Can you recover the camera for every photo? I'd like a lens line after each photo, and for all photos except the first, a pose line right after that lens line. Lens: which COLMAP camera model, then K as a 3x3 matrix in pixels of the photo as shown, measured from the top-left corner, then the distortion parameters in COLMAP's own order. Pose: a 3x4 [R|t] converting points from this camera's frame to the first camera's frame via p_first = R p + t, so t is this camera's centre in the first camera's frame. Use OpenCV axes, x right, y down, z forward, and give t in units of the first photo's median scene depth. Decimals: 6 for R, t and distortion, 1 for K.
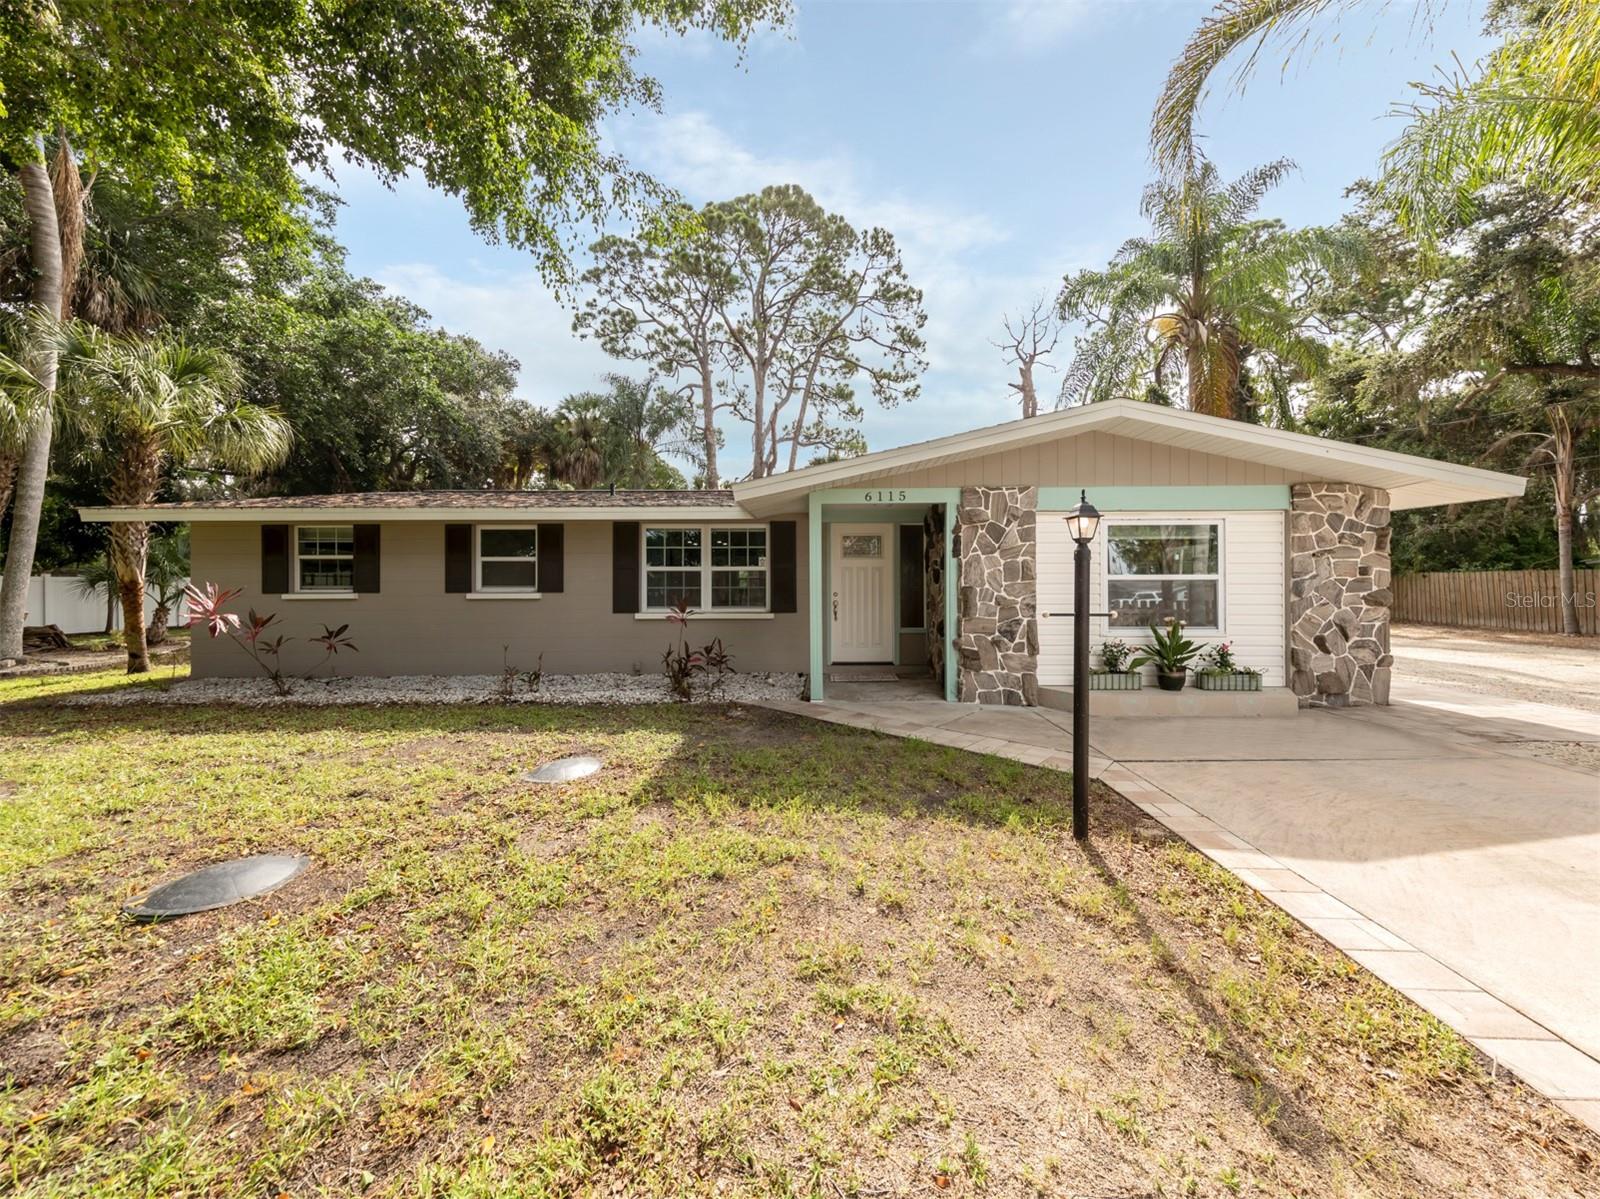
lens RADIAL K [[551.5, 0, 800.0], [0, 551.5, 599.5], [0, 0, 1]] dist [0.007624, -0.000034]
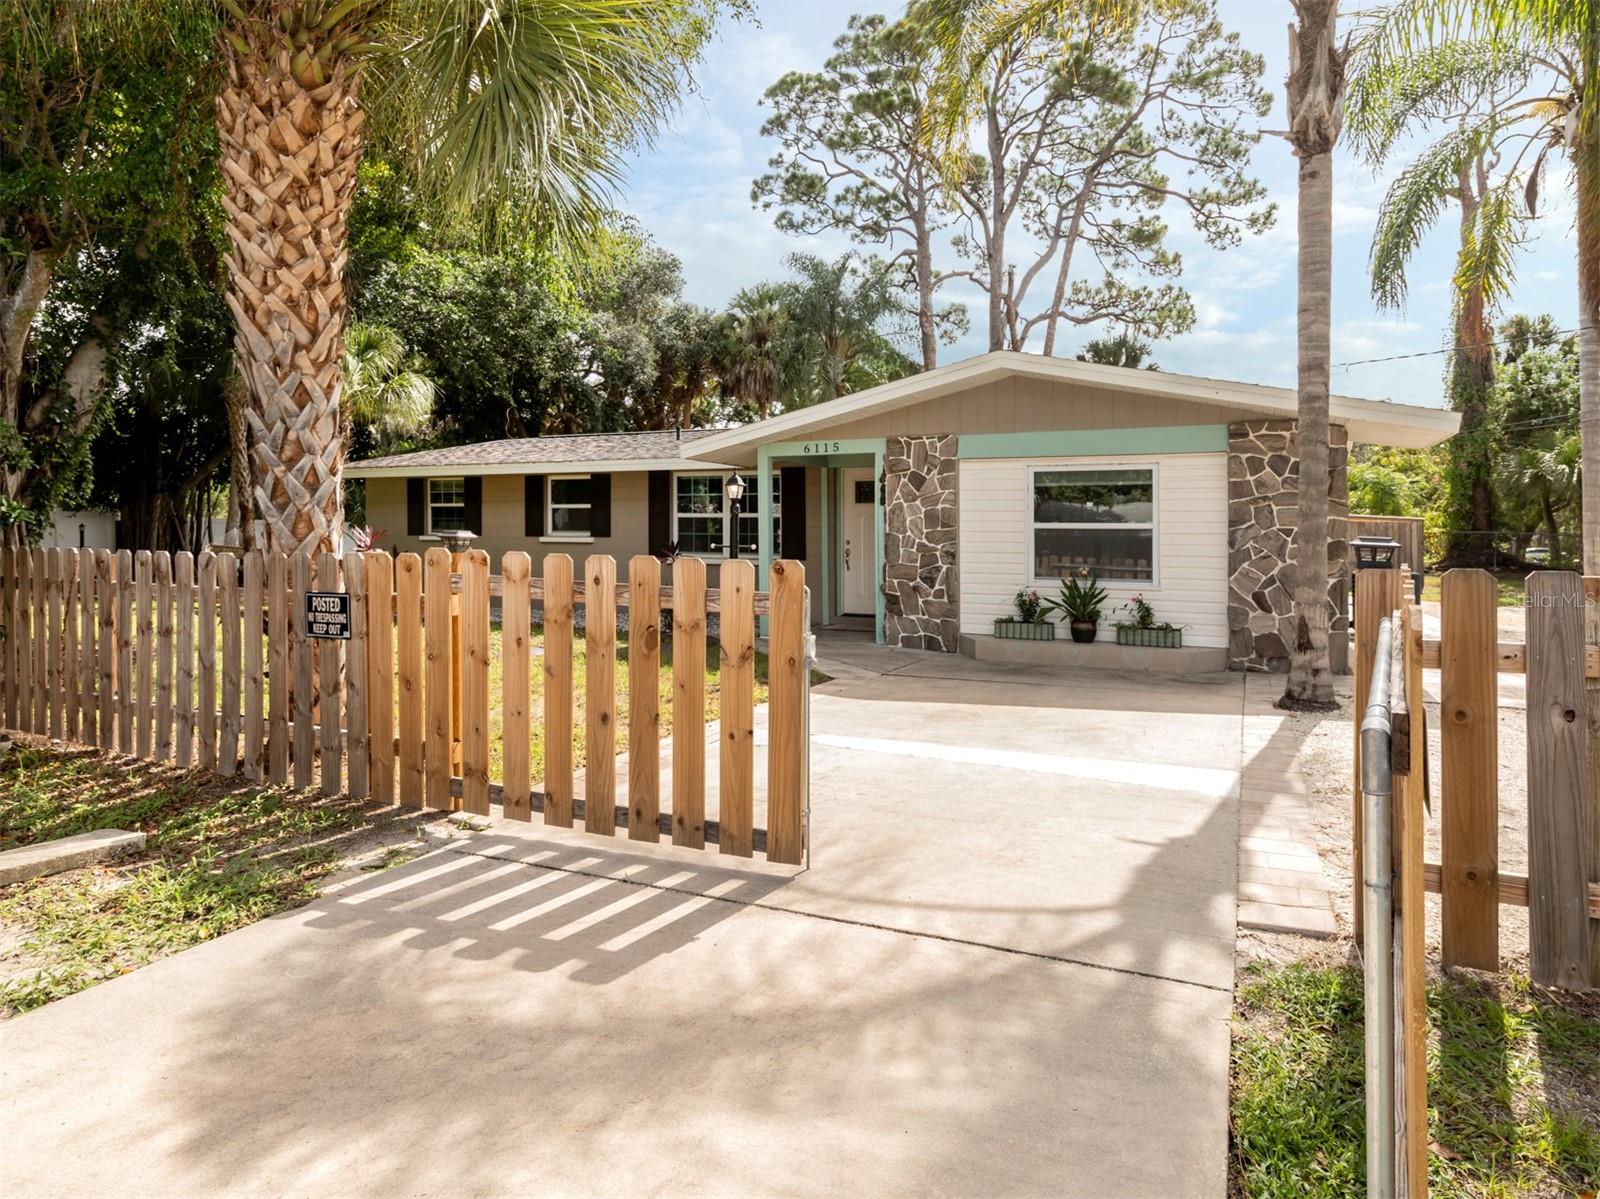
lens RADIAL K [[880.7, 0, 800.0], [0, 880.7, 599.5], [0, 0, 1]] dist [0.004860, 0.000288]
pose [[0.917087, 0.039460, -0.396729, 0.596456], [-0.021796, 0.998564, 0.048937, 0.017051], [0.398090, -0.036232, 0.916630, -0.436463]]
